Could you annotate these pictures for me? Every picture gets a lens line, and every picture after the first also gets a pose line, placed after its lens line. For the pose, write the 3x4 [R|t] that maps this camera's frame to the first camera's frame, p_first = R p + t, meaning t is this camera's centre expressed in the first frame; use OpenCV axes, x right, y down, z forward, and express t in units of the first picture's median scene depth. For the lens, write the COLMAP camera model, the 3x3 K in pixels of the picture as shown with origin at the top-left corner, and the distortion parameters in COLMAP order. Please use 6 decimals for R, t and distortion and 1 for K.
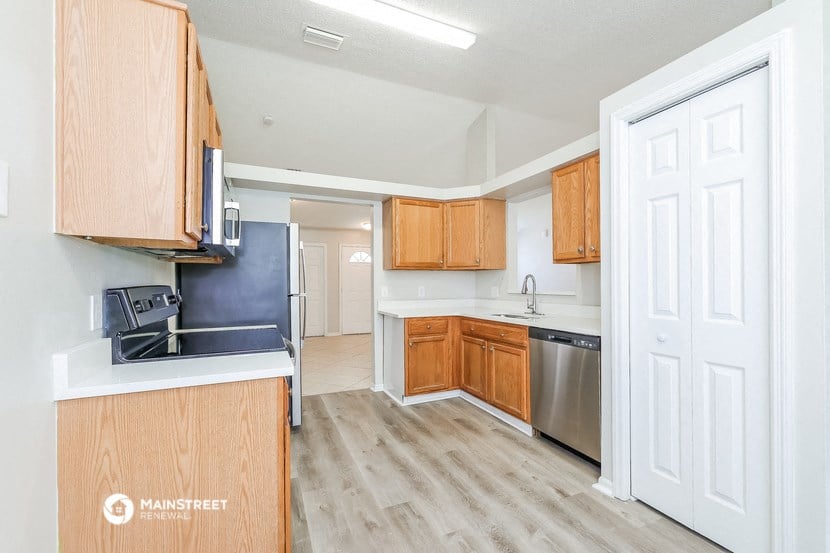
lens RADIAL K [[357.5, 0, 416.1], [0, 357.5, 280.5], [0, 0, 1]] dist [0.014576, -0.000106]
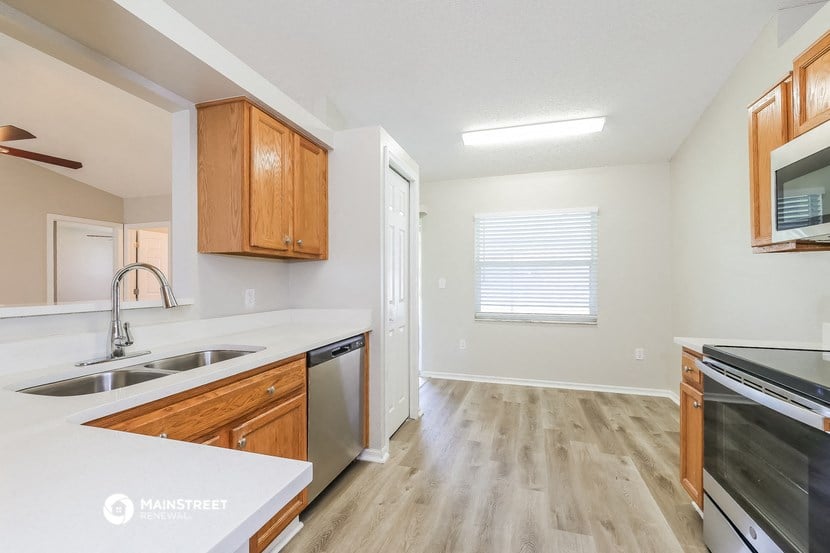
lens RADIAL K [[360.4, 0, 411.8], [0, 360.4, 277.9], [0, 0, 1]] dist [-0.003195, -0.000350]
pose [[-0.746063, 0.014155, 0.665725, -0.337221], [-0.000101, 0.999772, -0.021370, 0.017019], [-0.665875, -0.016010, -0.745891, 1.820489]]
